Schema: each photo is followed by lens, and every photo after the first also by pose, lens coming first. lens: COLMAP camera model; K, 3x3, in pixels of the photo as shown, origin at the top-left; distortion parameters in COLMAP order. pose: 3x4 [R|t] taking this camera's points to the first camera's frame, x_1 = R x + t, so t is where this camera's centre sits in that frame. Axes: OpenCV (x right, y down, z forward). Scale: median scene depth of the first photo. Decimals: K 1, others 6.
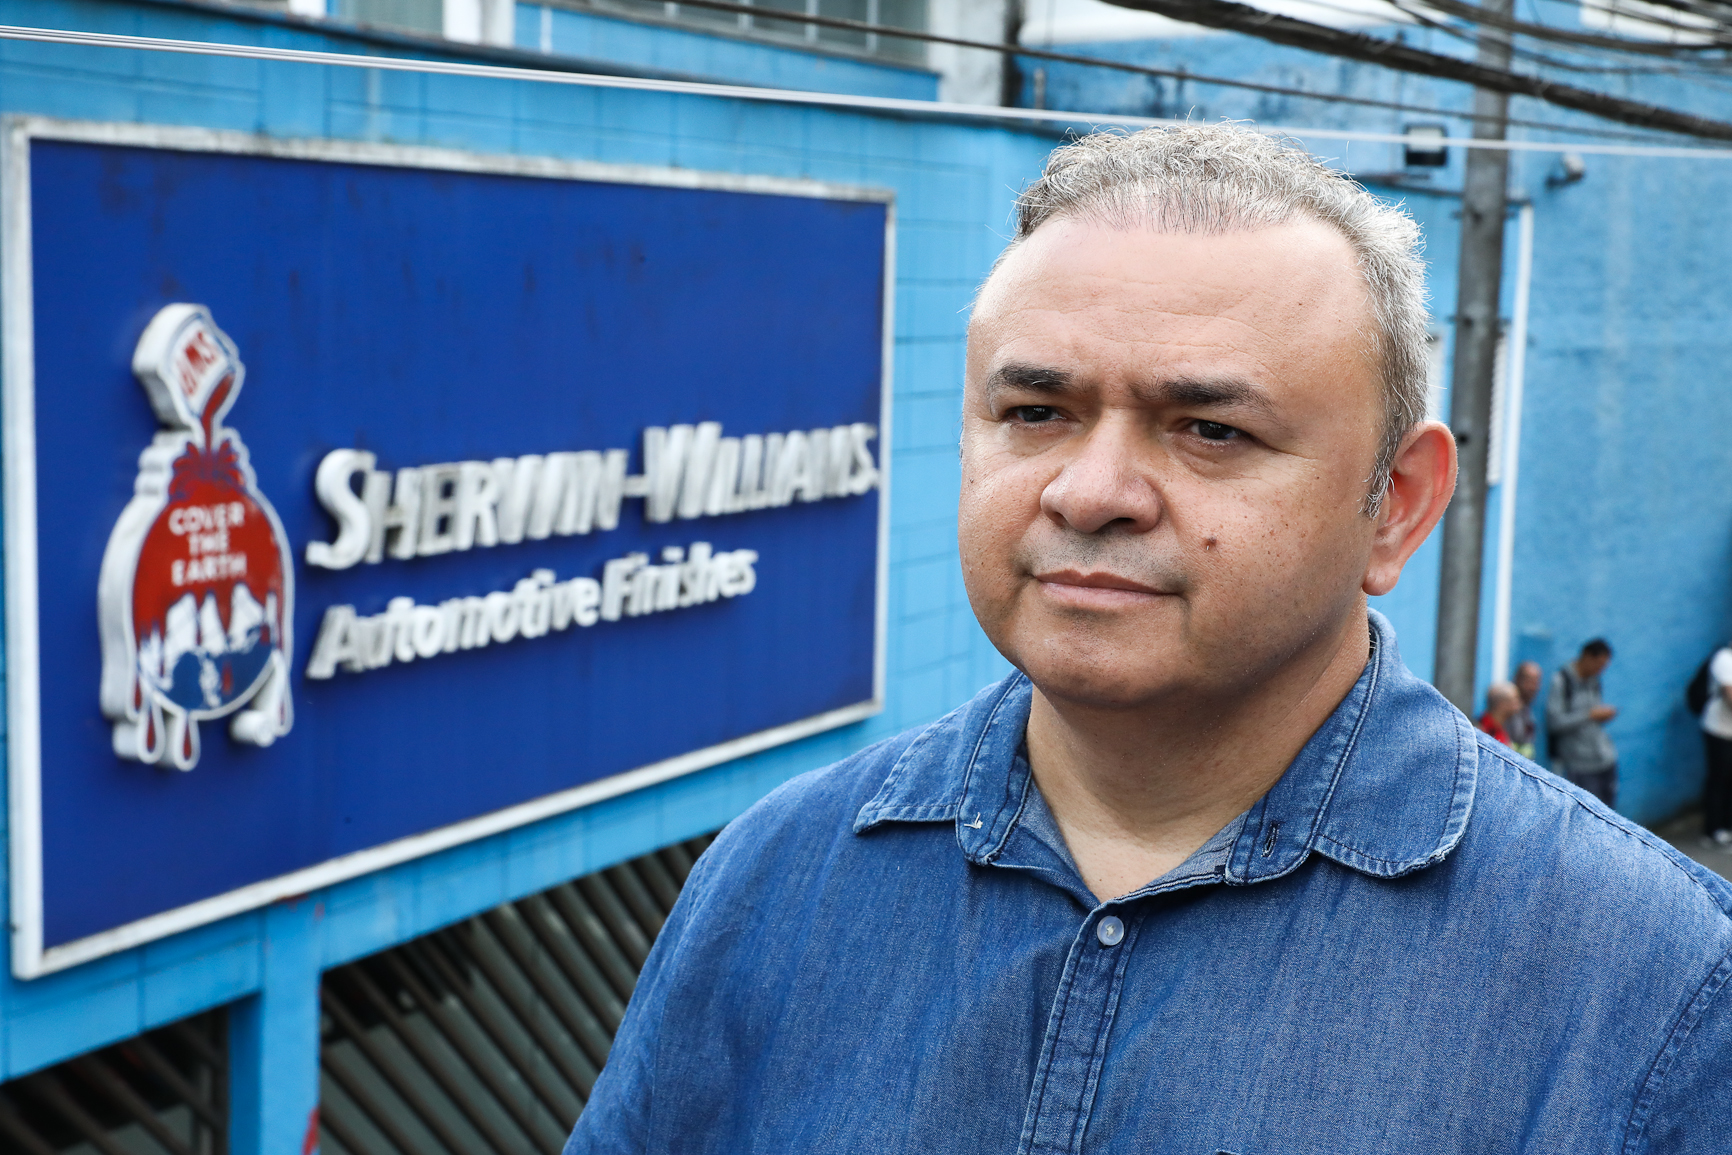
lens RADIAL K [[2582.6, 0, 868.0], [0, 2582.6, 585.6], [0, 0, 1]] dist [0.034851, 0.021803]
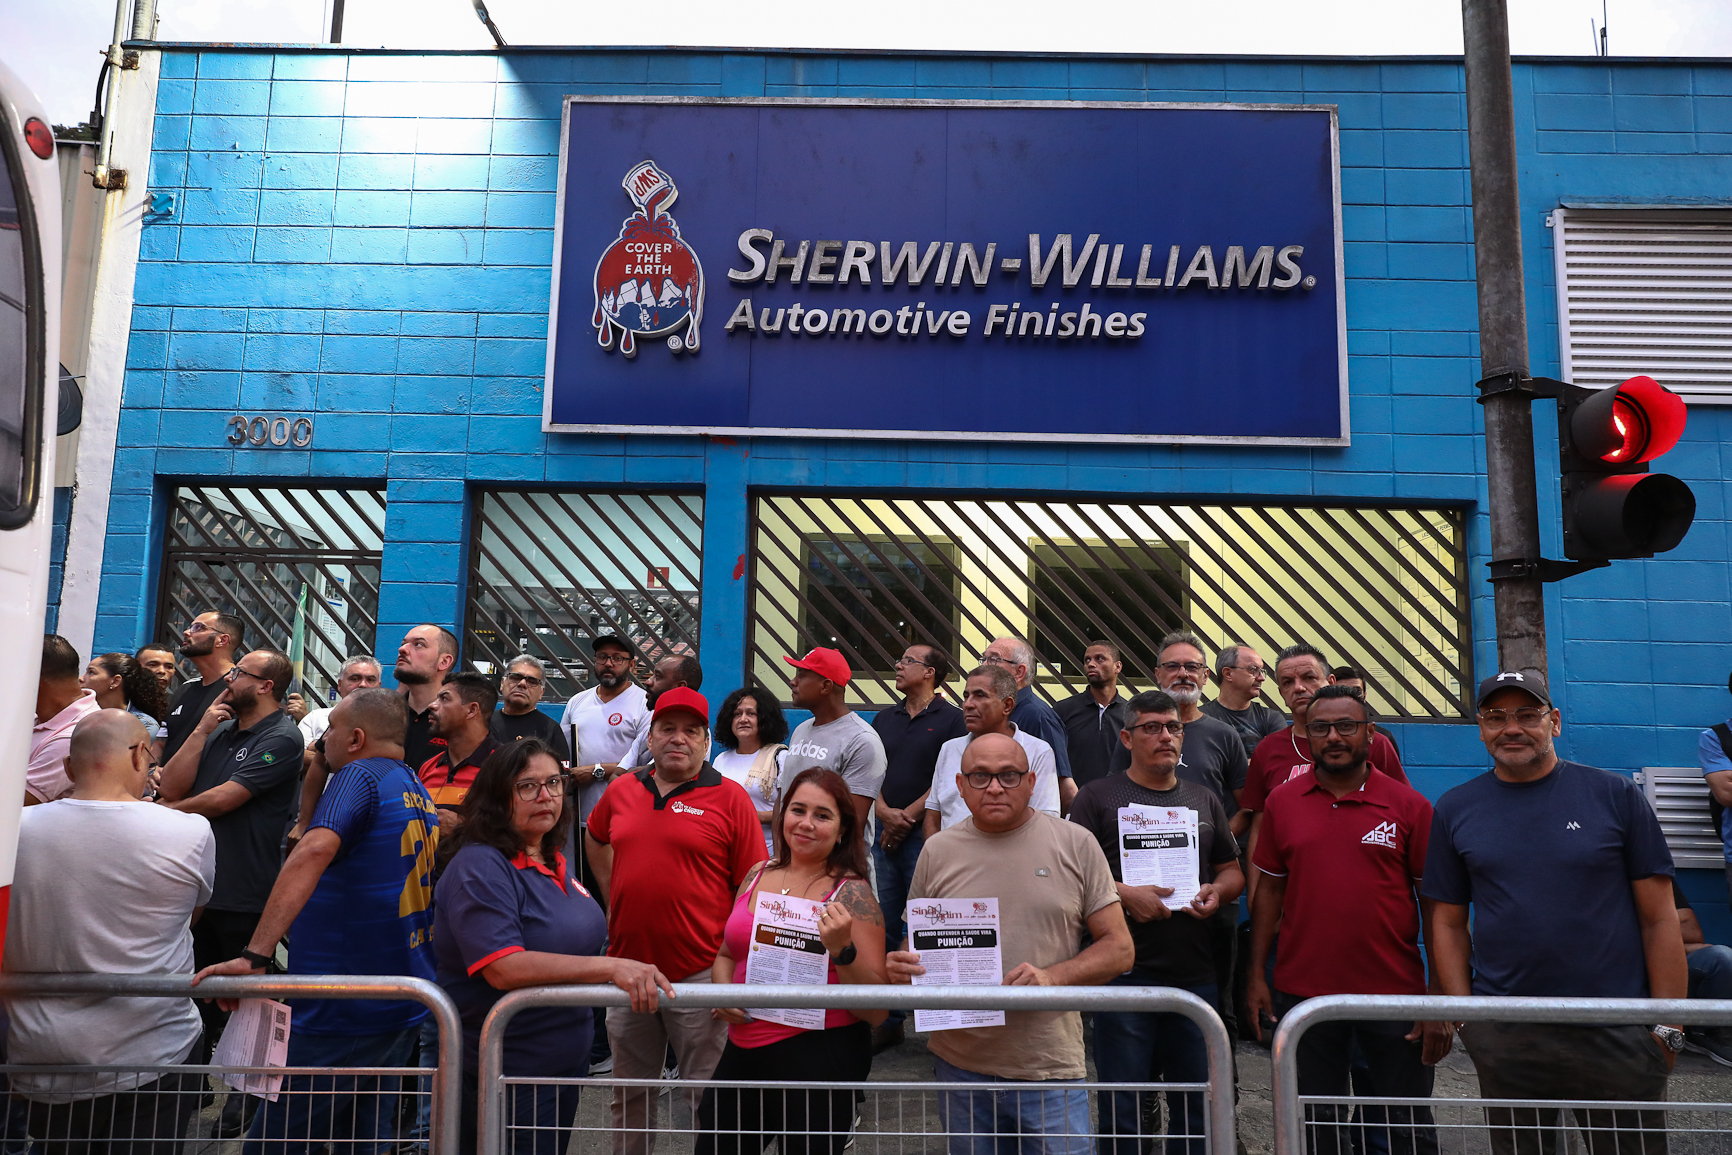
lens RADIAL K [[1155.8, 0, 864.8], [0, 1155.8, 580.9], [0, 0, 1]] dist [-0.005202, 0.008384]
pose [[0.445055, -0.132881, -0.885589, 0.602556], [-0.122458, 0.970608, -0.207180, 0.390008], [0.887090, 0.200654, 0.415702, 0.714506]]
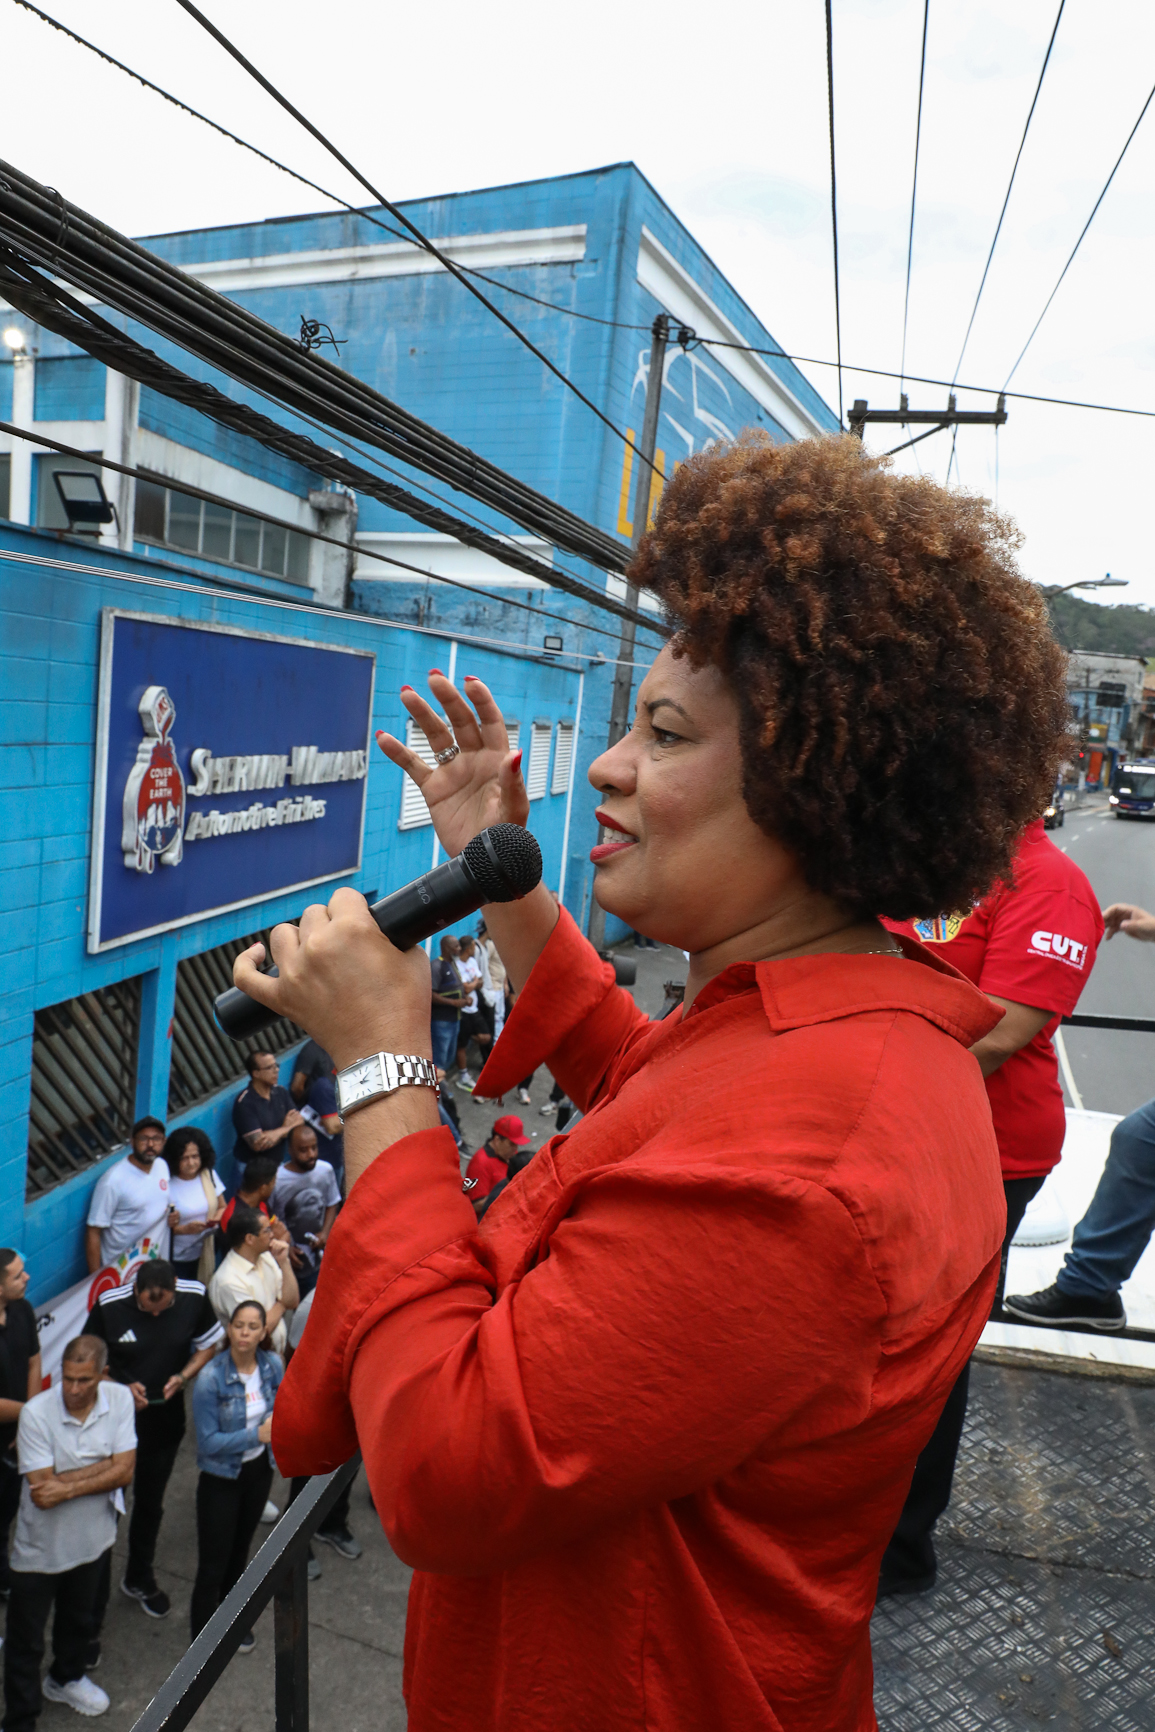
lens RADIAL K [[1276.7, 0, 582.1], [0, 1276.7, 867.4], [0, 0, 1]] dist [-0.001781, 0.003470]
pose [[0.955147, 0.029582, 0.294650, -0.201795], [-0.035364, 0.999272, 0.014314, 0.029193], [-0.294012, -0.024092, 0.955498, -0.256775]]
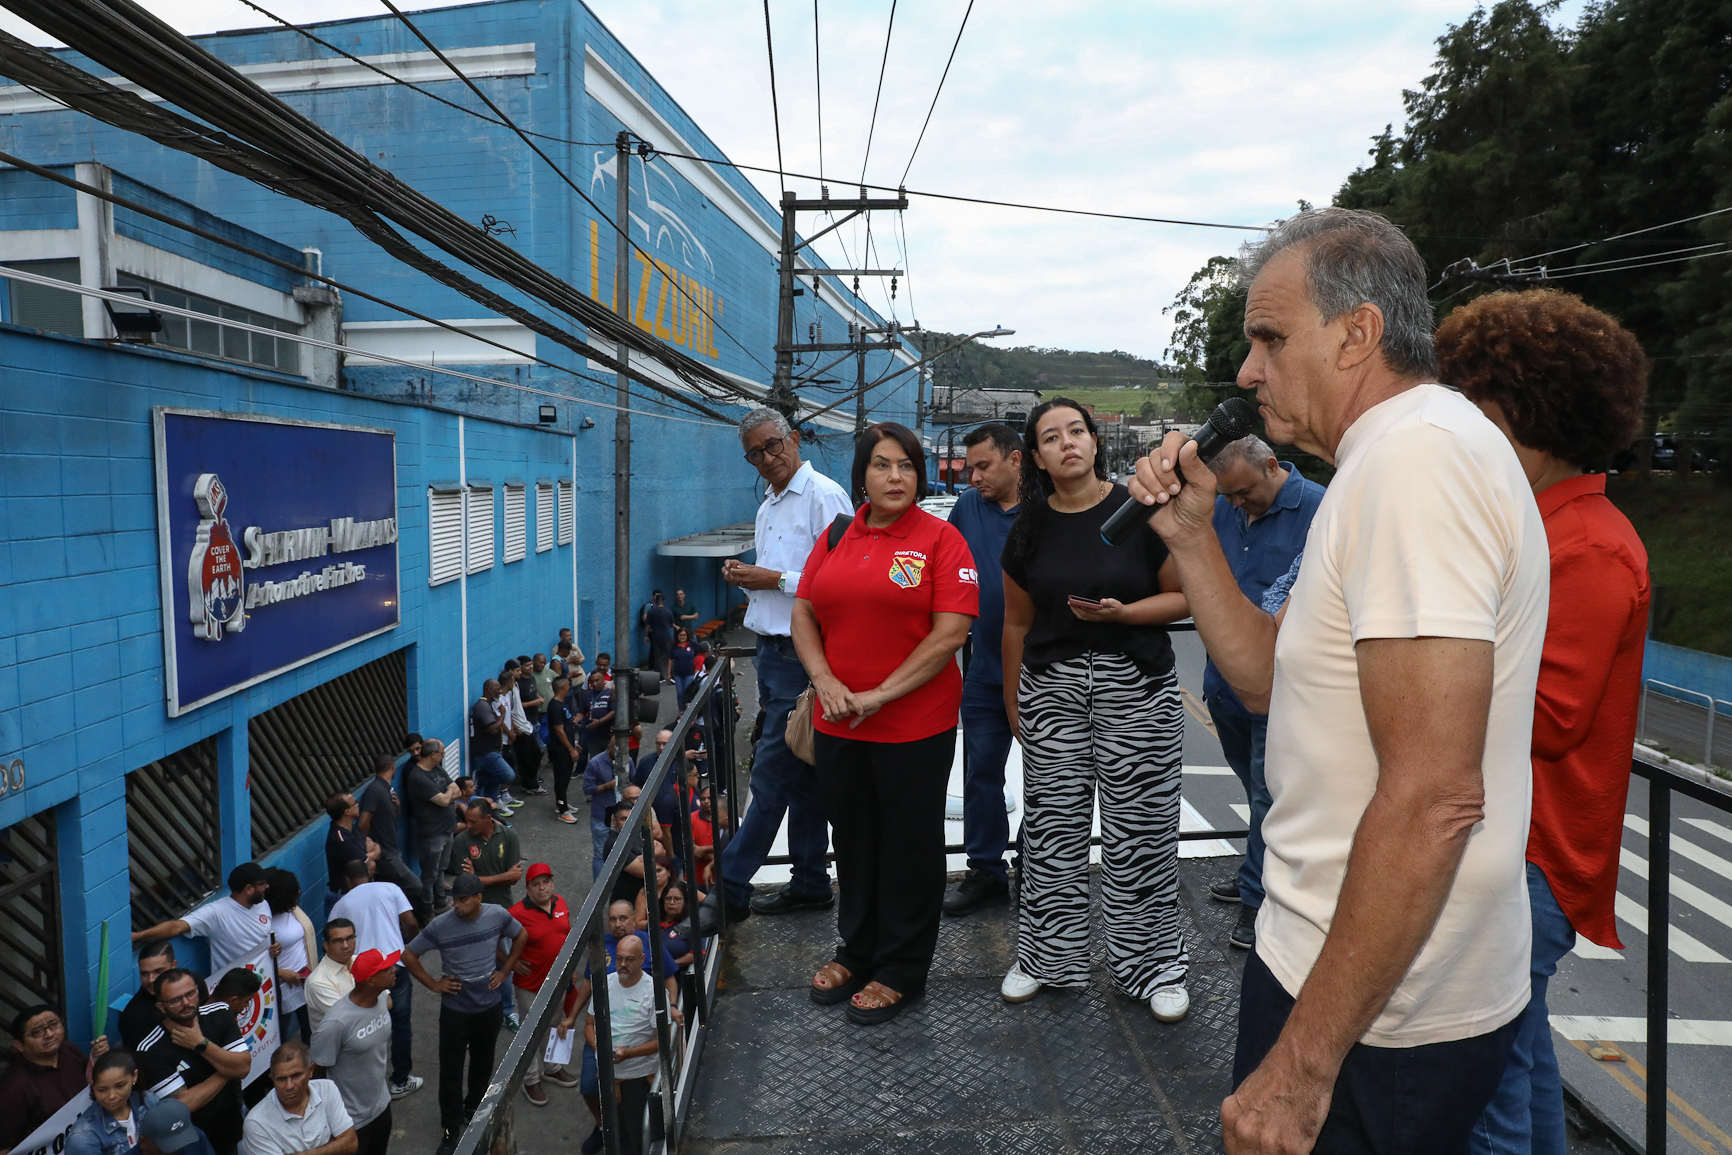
lens RADIAL K [[1143.3, 0, 868.3], [0, 1143.3, 581.7], [0, 0, 1]] dist [-0.007664, 0.011523]
pose [[0.851195, -0.063482, 0.520996, -0.268800], [0.072819, 0.997342, 0.002554, 0.048914], [-0.519773, 0.035764, 0.853555, -0.357293]]
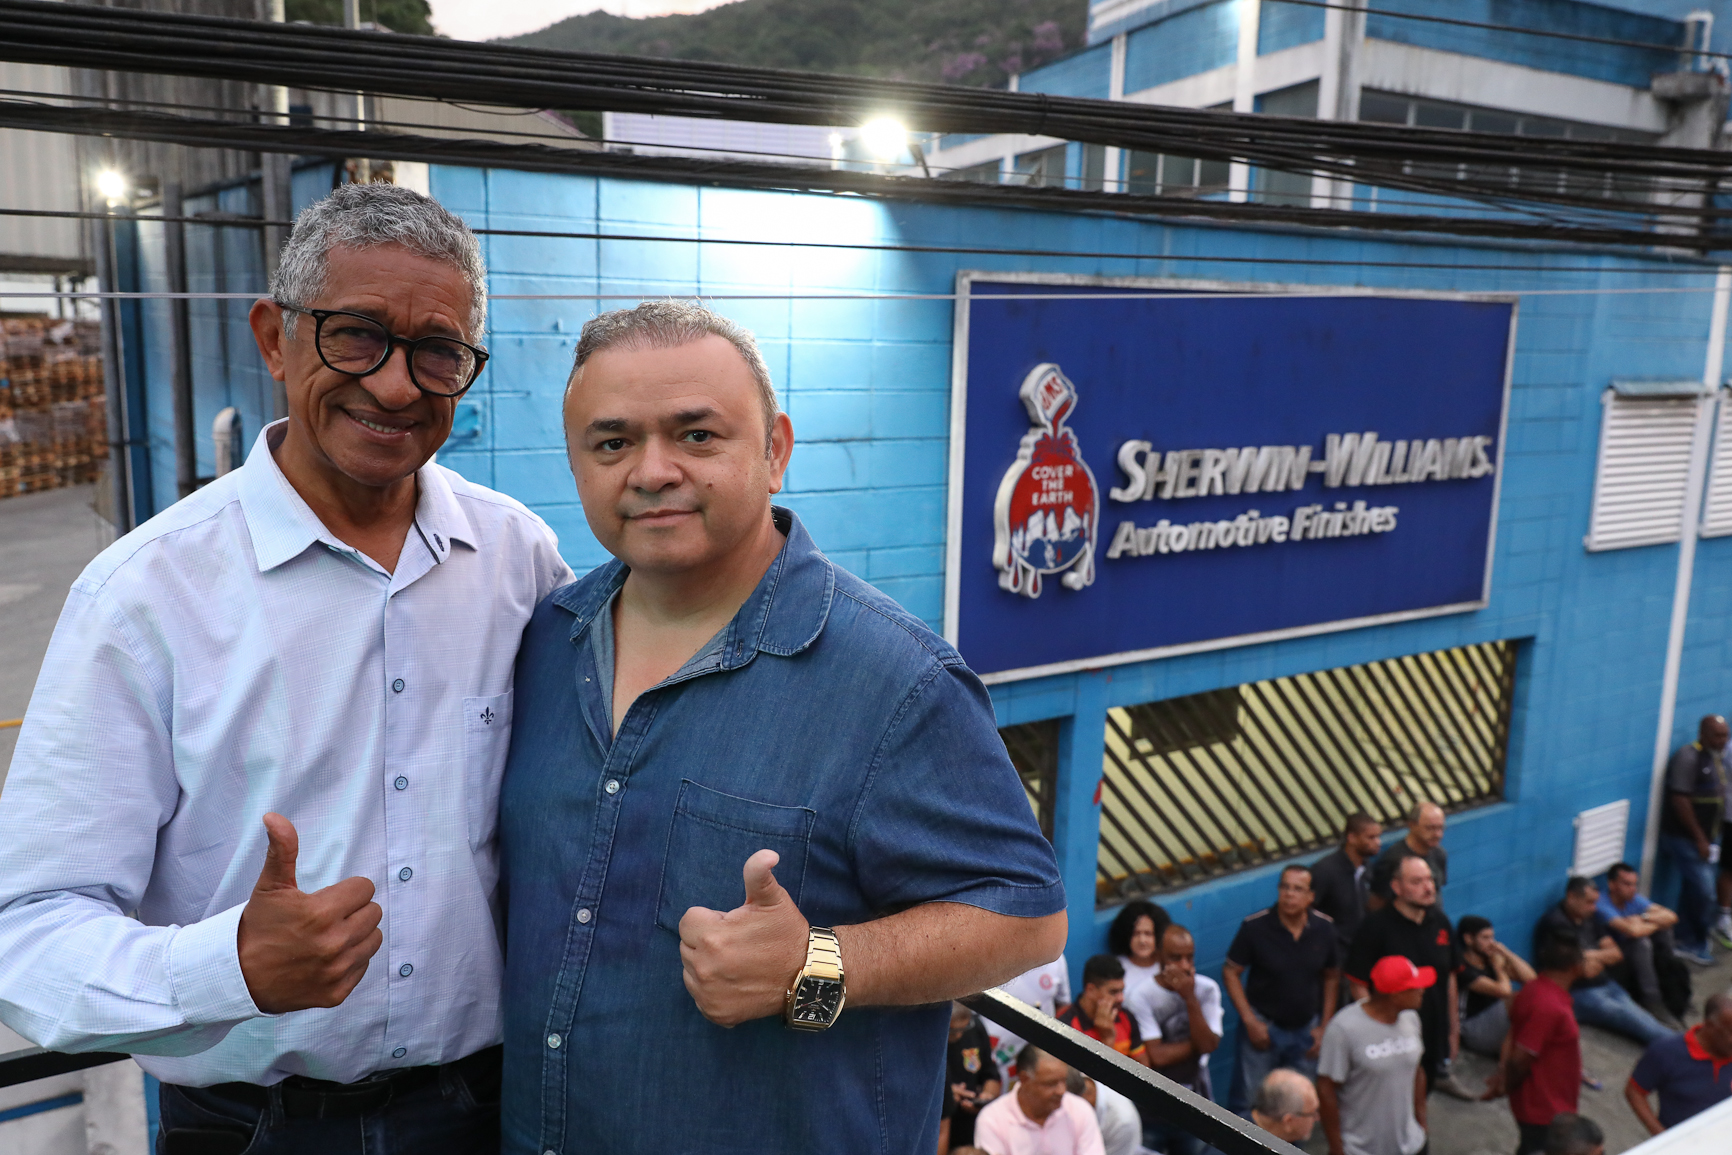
lens RADIAL K [[1490.7, 0, 866.7], [0, 1490.7, 595.8], [0, 0, 1]] dist [0.016891, -0.003288]
pose [[0.882071, 0.081648, -0.463988, 0.137820], [-0.058683, 0.996239, 0.063748, 0.003358], [0.467448, -0.029002, 0.883545, -0.066911]]
